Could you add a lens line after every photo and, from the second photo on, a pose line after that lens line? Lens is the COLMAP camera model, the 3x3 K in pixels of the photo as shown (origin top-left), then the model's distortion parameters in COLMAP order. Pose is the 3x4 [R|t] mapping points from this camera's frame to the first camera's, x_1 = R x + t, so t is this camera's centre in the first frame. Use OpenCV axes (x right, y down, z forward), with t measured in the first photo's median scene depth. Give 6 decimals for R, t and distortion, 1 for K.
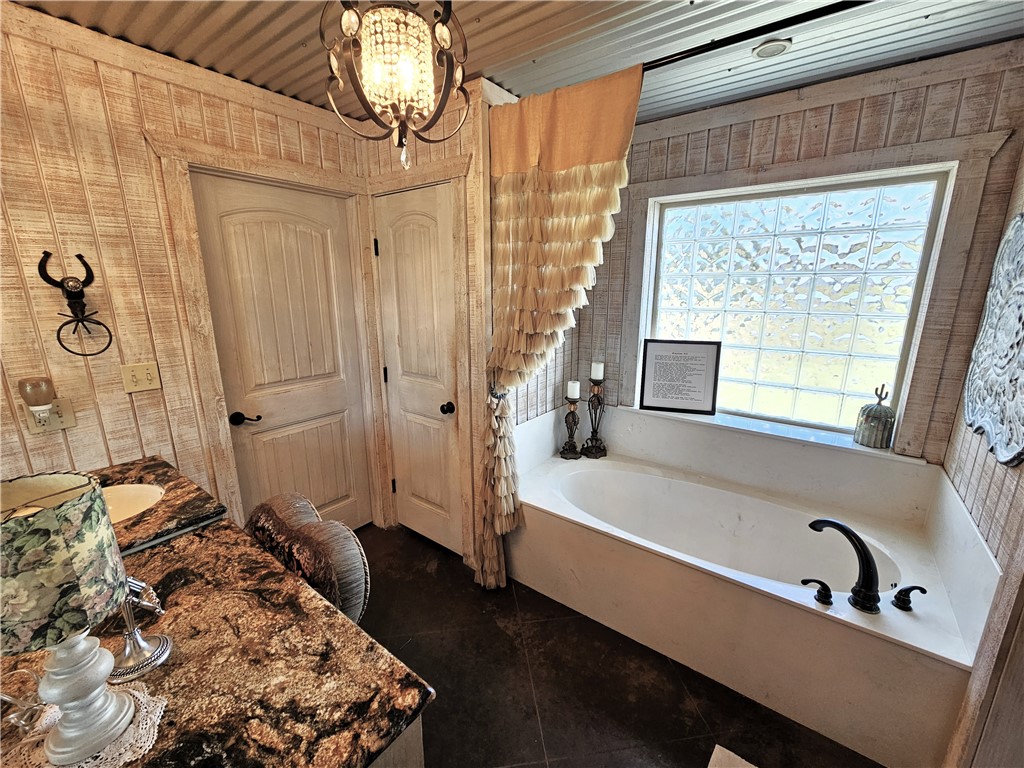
lens RADIAL K [[428.4, 0, 513.9], [0, 428.4, 384.7], [0, 0, 1]] dist [-0.000051, 0.000098]
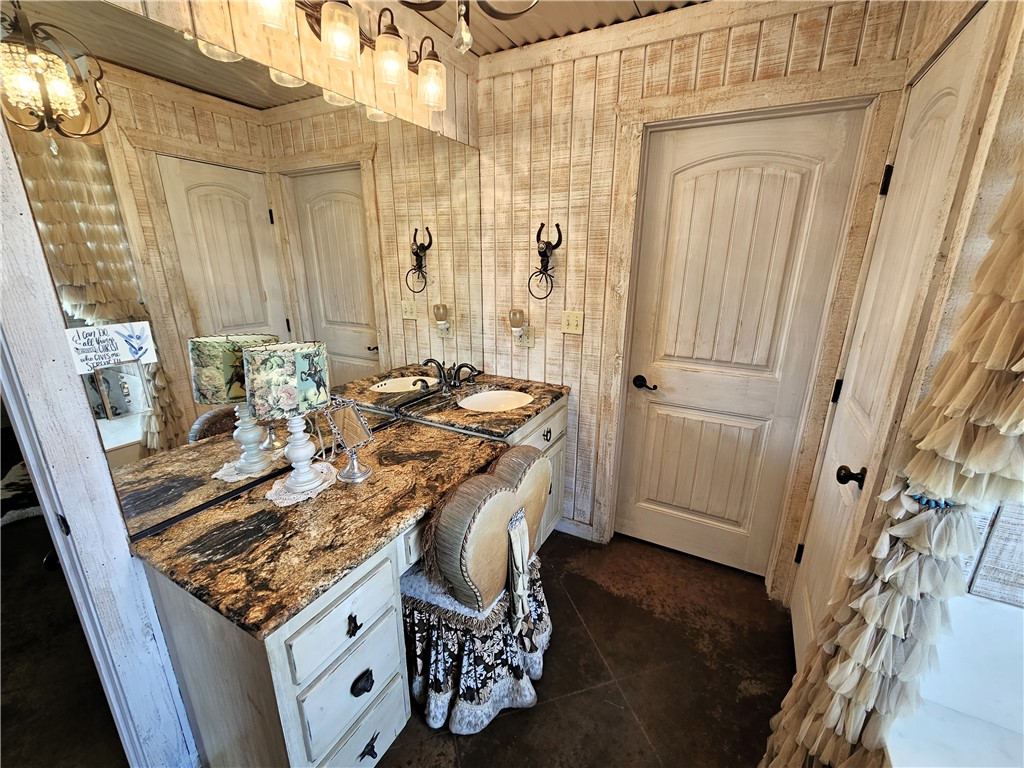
lens RADIAL K [[428.4, 0, 512.2], [0, 428.4, 385.7], [0, 0, 1]] dist [-0.000051, 0.000098]
pose [[0.148853, 0.282819, -0.947553, 0.276029], [-0.235173, 0.940860, 0.243878, -0.088413], [0.960488, 0.186537, 0.206561, 0.499289]]
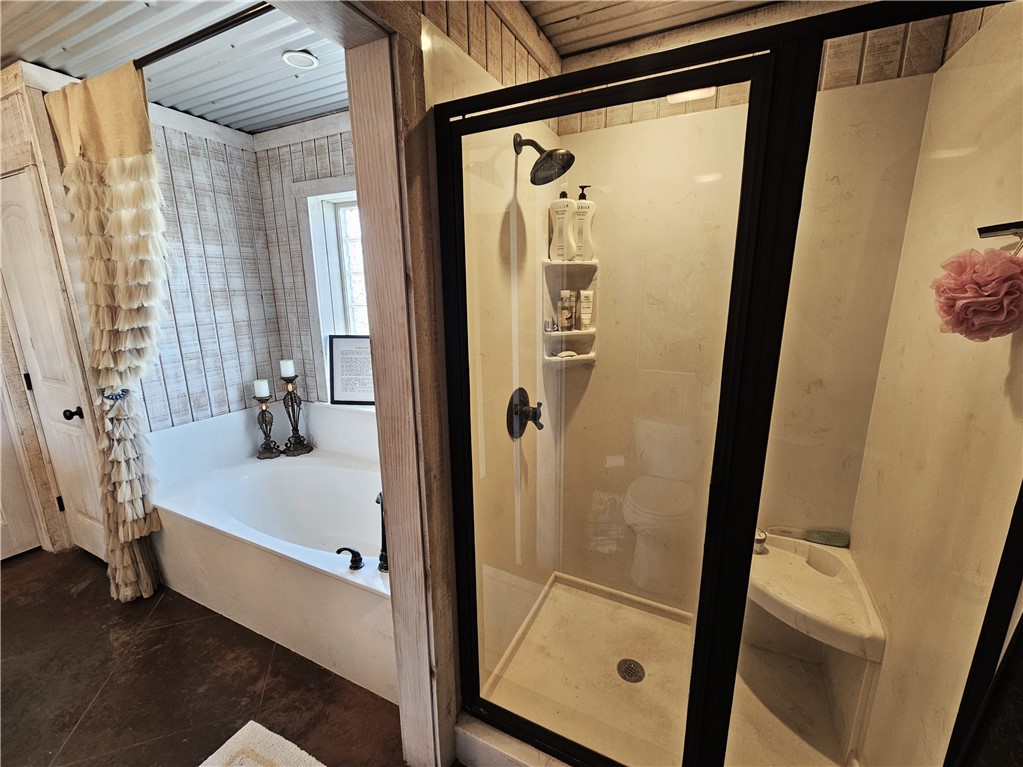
lens RADIAL K [[428.0, 0, 519.6], [0, 428.0, 385.7], [0, 0, 1]] dist [-0.000051, 0.000098]
pose [[0.980924, -0.048170, 0.188326, 0.675359], [0.050624, 0.998684, -0.008235, 0.055030], [-0.187682, 0.017612, 0.982072, -0.106876]]
